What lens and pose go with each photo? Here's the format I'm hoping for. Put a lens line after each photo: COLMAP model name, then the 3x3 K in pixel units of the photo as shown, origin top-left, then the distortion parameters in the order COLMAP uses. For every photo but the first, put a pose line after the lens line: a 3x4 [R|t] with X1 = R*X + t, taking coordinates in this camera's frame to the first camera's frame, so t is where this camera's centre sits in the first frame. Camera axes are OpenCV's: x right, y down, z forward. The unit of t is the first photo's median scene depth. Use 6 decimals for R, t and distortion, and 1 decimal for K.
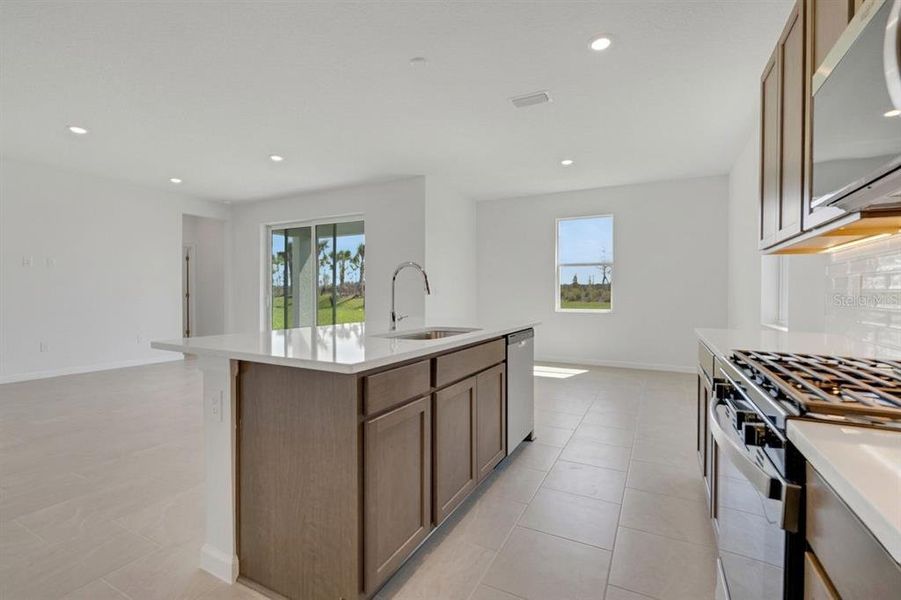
lens RADIAL K [[413.2, 0, 445.5], [0, 413.2, 304.5], [0, 0, 1]] dist [-0.023598, -0.000075]
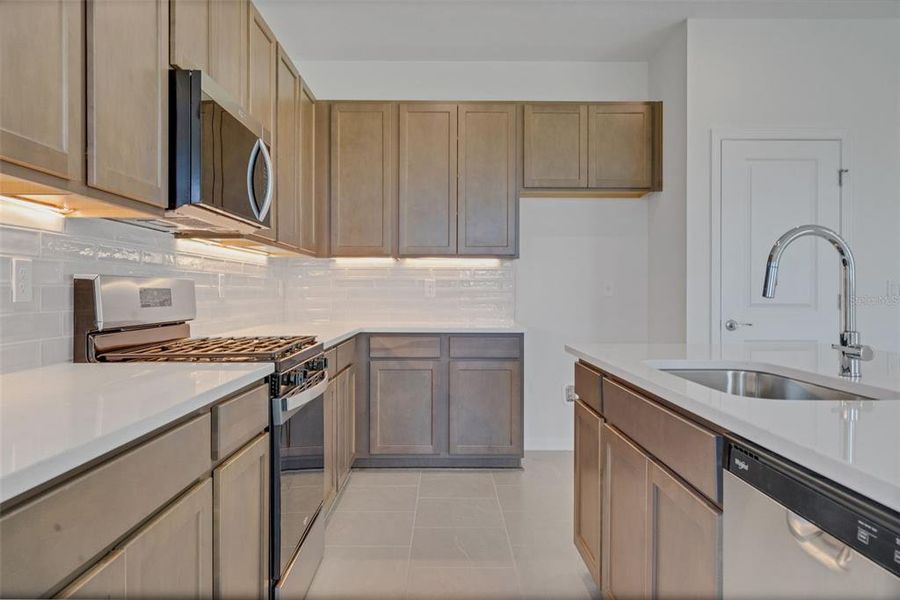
lens RADIAL K [[634.0, 0, 447.8], [0, 634.0, 295.5], [0, 0, 1]] dist [0.003557, 0.001230]
pose [[-0.884353, -0.002673, -0.466811, 0.209720], [-0.015851, 0.999579, 0.024305, -0.013285], [0.466550, 0.028894, -0.884023, 0.531295]]
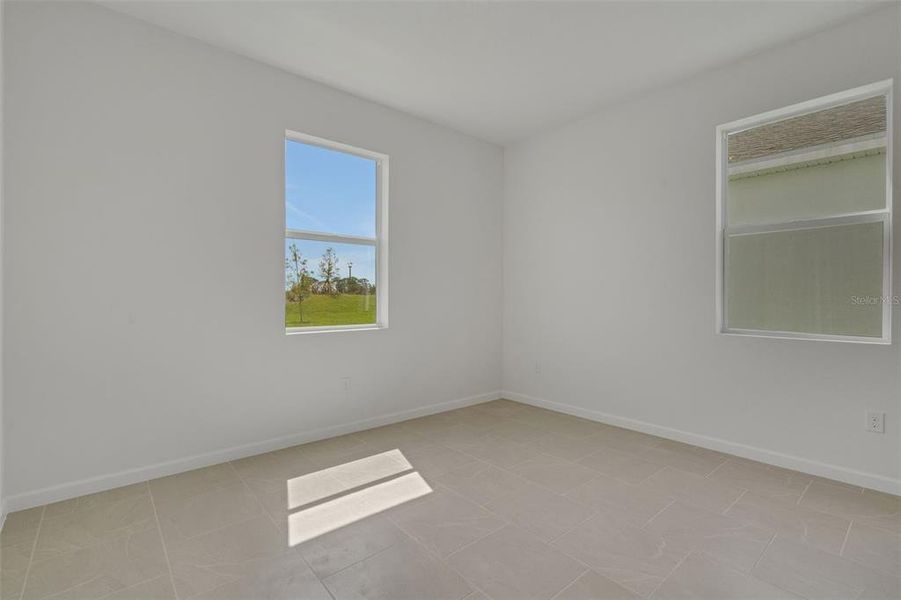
lens RADIAL K [[432.9, 0, 449.0], [0, 432.9, 295.9], [0, 0, 1]] dist [0.000256, 0.000068]
pose [[0.366202, -0.006791, 0.930511, -0.128467], [0.024991, 0.999684, -0.002539, -0.022098], [-0.930200, 0.024184, 0.366256, 0.693924]]
